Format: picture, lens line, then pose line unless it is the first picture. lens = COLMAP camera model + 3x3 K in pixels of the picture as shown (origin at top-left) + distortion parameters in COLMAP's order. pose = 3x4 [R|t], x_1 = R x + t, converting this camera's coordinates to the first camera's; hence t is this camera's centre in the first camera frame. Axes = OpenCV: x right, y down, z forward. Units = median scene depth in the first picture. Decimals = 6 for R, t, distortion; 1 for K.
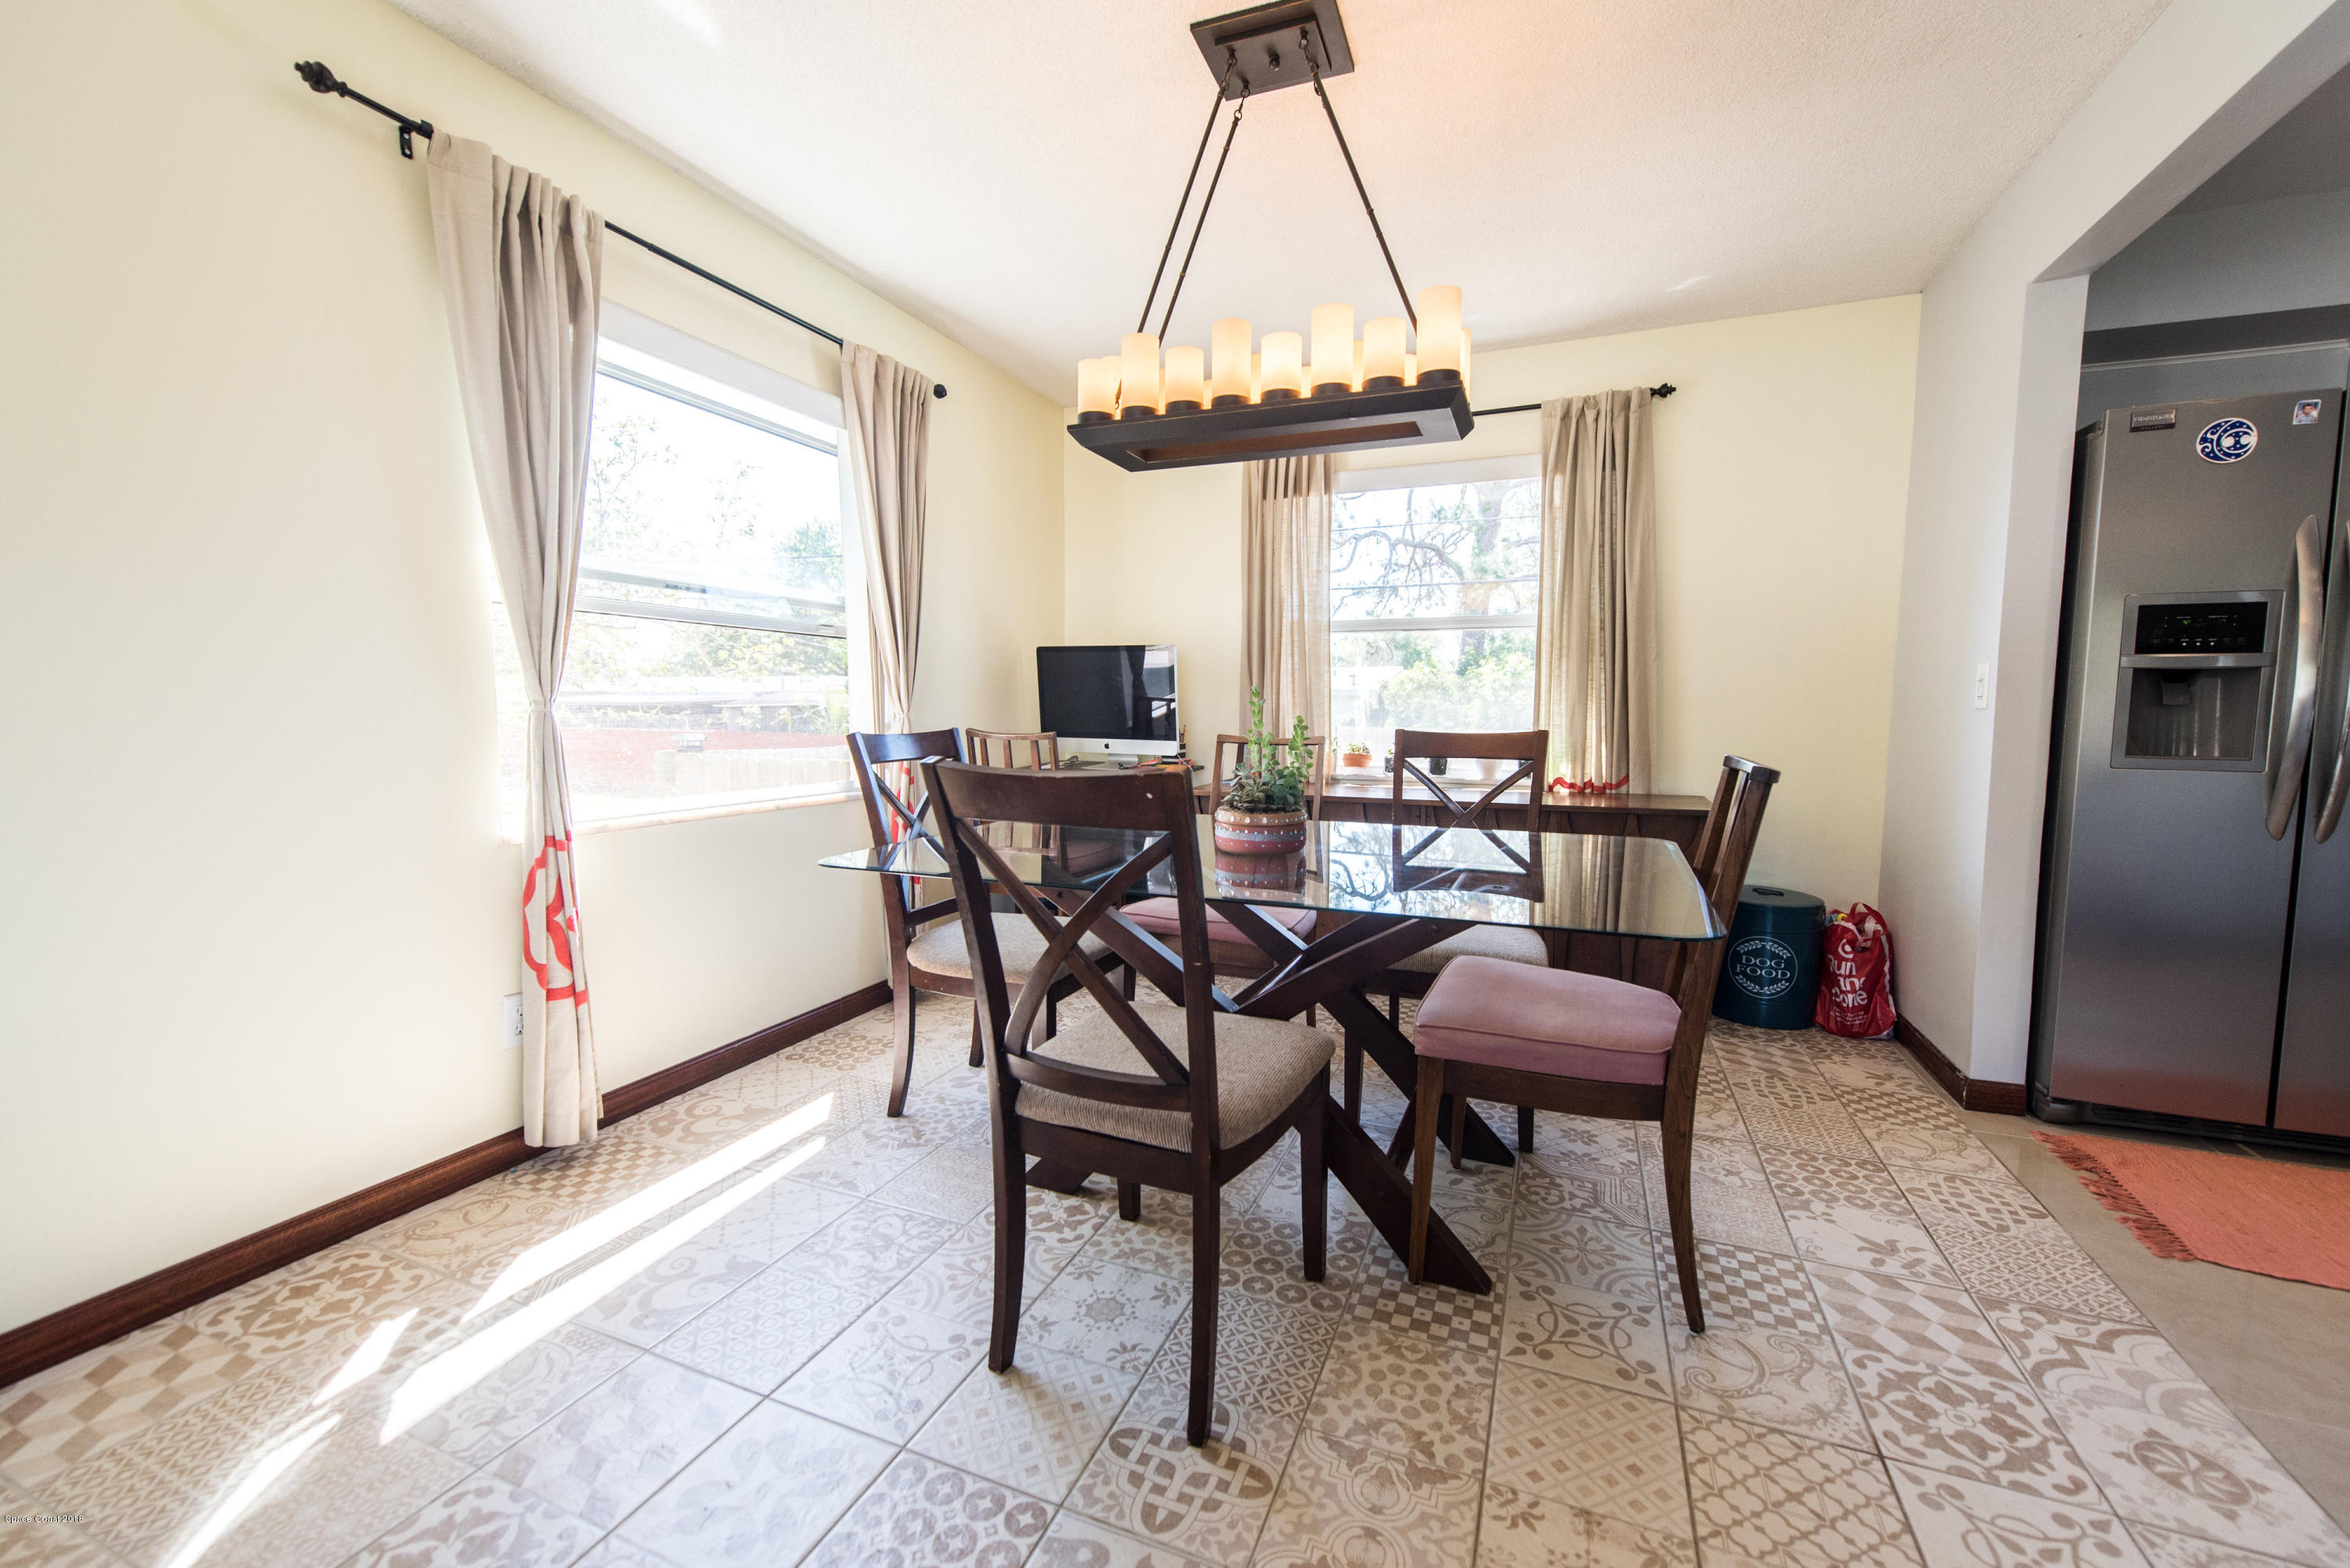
lens RADIAL K [[929.2, 0, 1183.5], [0, 929.2, 780.5], [0, 0, 1]] dist [0.015588, -0.005669]
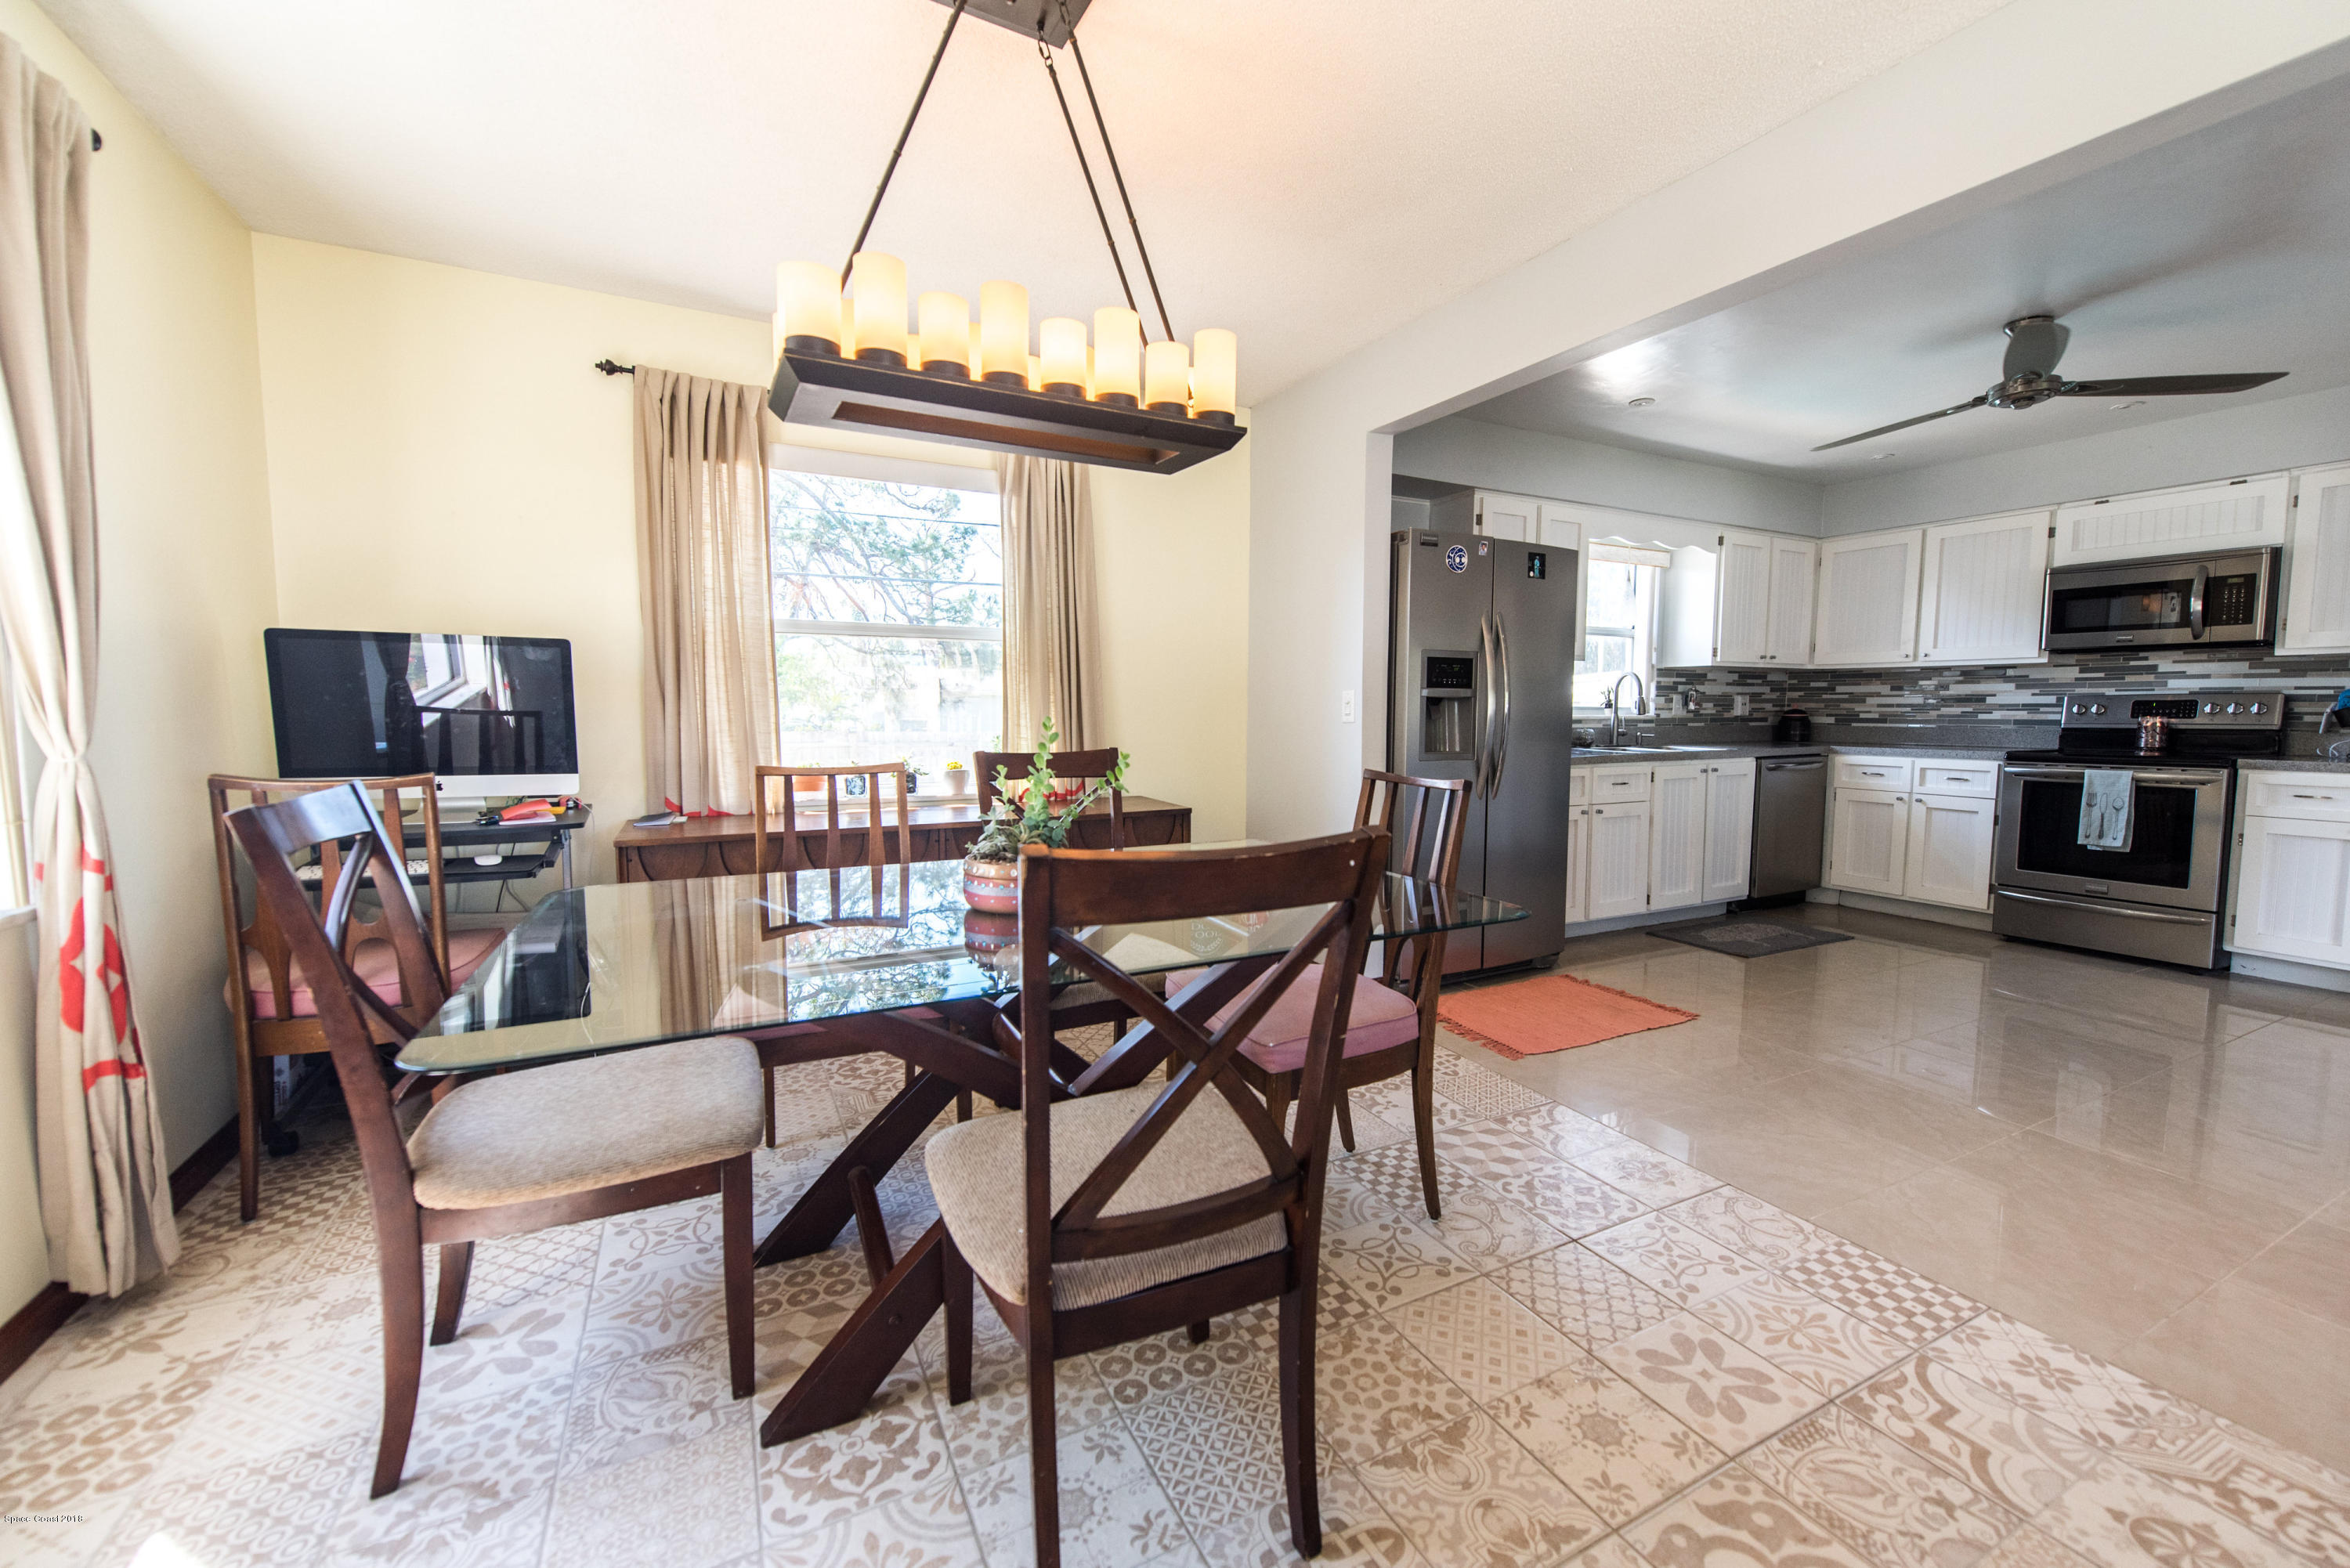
lens RADIAL K [[940.2, 0, 1200.8], [0, 940.2, 781.2], [0, 0, 1]] dist [0.014486, -0.005248]
pose [[0.642556, -0.065735, 0.763414, -0.454460], [0.060638, 0.997551, 0.034858, -0.058838], [-0.763835, 0.023893, 0.644969, 0.289763]]
